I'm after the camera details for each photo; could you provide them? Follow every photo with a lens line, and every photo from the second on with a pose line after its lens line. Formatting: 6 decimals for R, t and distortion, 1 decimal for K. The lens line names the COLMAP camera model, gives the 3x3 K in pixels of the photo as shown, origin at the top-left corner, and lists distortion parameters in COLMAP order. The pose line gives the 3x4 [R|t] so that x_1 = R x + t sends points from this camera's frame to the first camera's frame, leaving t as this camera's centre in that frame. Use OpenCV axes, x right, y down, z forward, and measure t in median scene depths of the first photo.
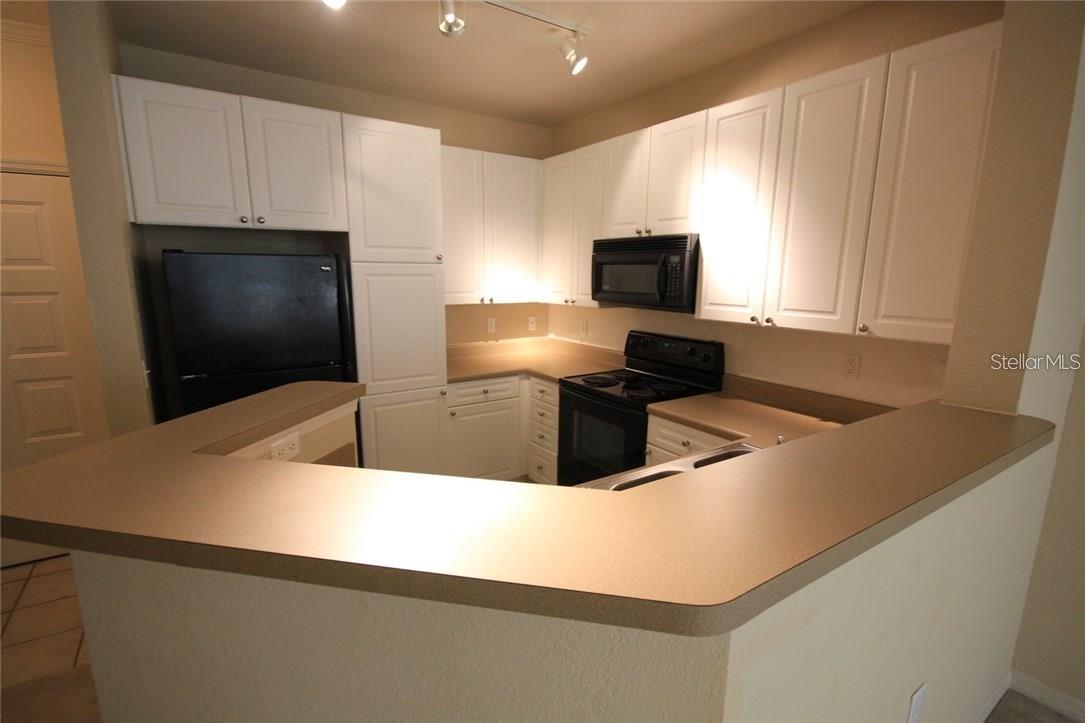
lens RADIAL K [[513.5, 0, 546.0], [0, 513.5, 370.2], [0, 0, 1]] dist [-0.000204, -0.000267]
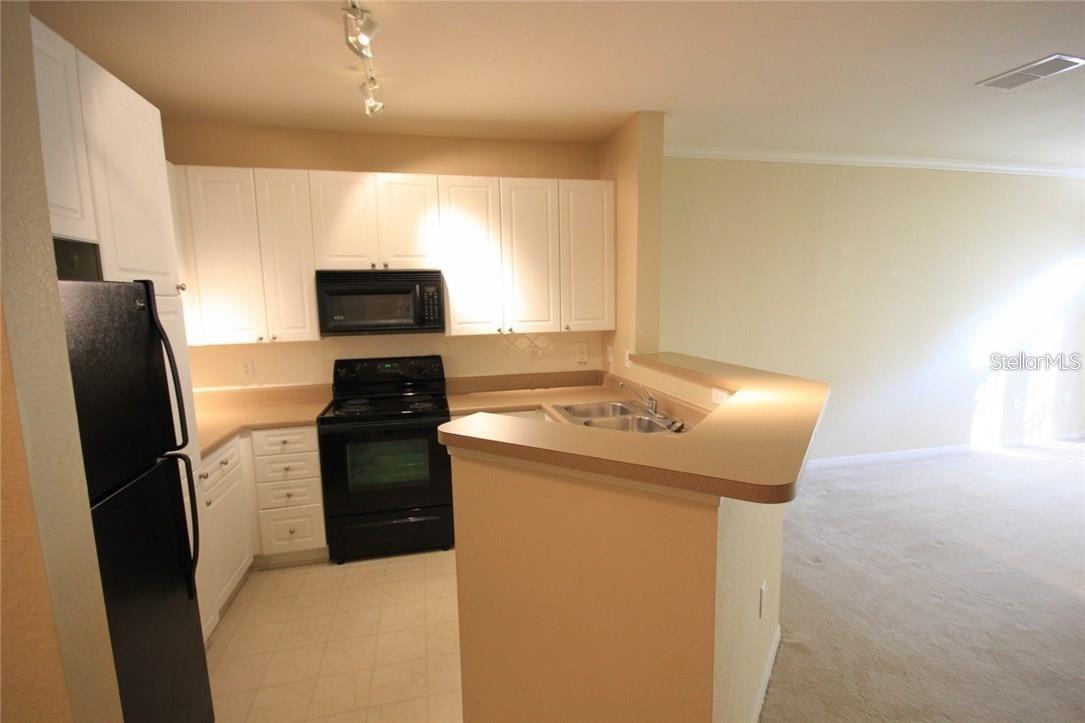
lens RADIAL K [[502.8, 0, 541.5], [0, 502.8, 366.1], [0, 0, 1]] dist [0.011791, -0.008867]
pose [[0.342627, -0.142639, 0.928580, -0.789539], [0.203033, 0.976291, 0.075053, -0.074359], [-0.917270, 0.162817, 0.363464, 0.349915]]
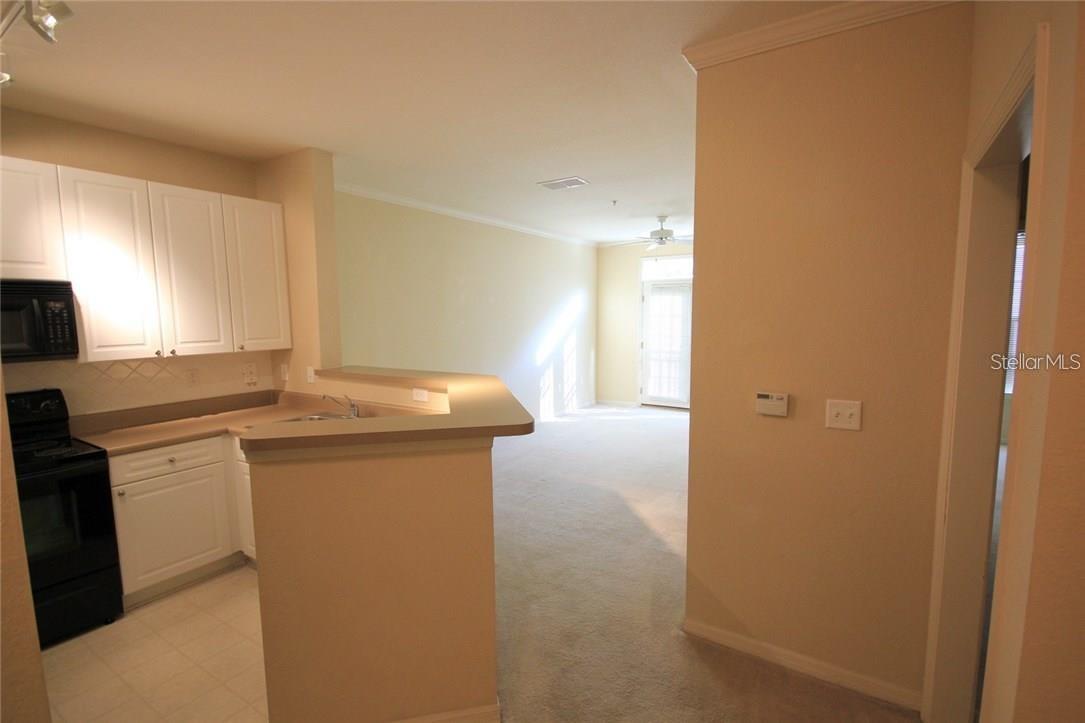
lens RADIAL K [[502.8, 0, 541.5], [0, 502.8, 366.1], [0, 0, 1]] dist [0.011791, -0.008867]
pose [[-0.401754, -0.104814, 0.909729, -0.995507], [0.182644, 0.964297, 0.191760, -0.119973], [-0.897349, 0.243197, -0.368267, 0.549520]]
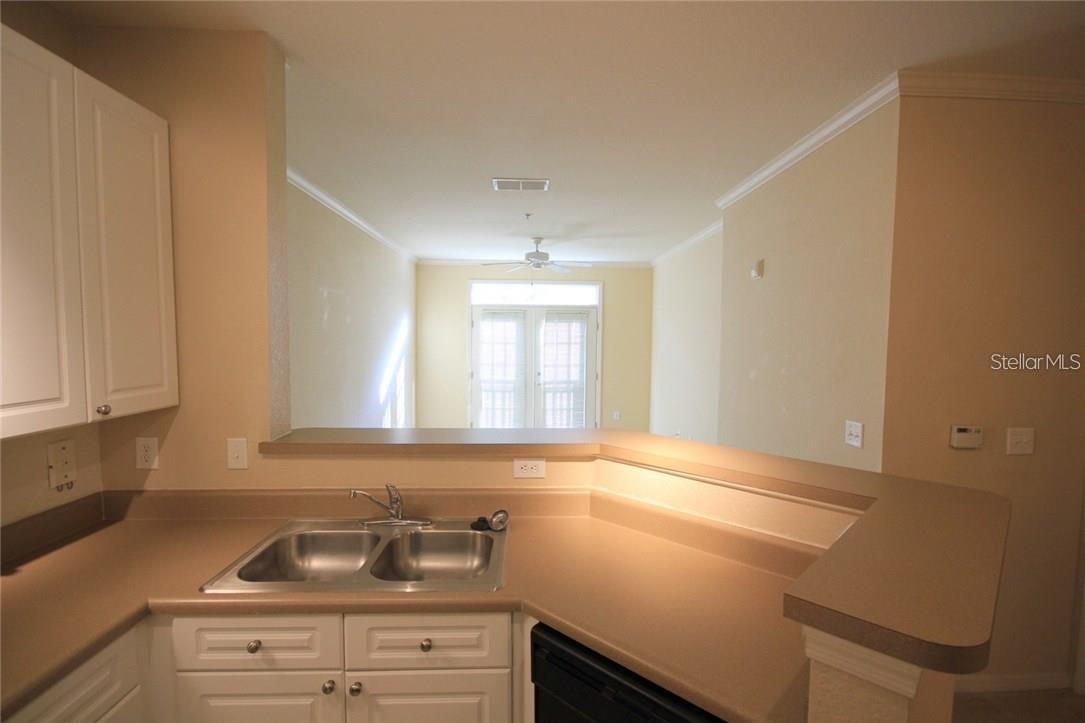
lens RADIAL K [[513.5, 0, 546.0], [0, 513.5, 370.2], [0, 0, 1]] dist [-0.000204, -0.000267]
pose [[-0.851899, -0.052437, 0.521074, -0.263823], [0.083208, 0.968783, 0.233527, -0.198807], [-0.517054, 0.242299, -0.820942, 0.955054]]
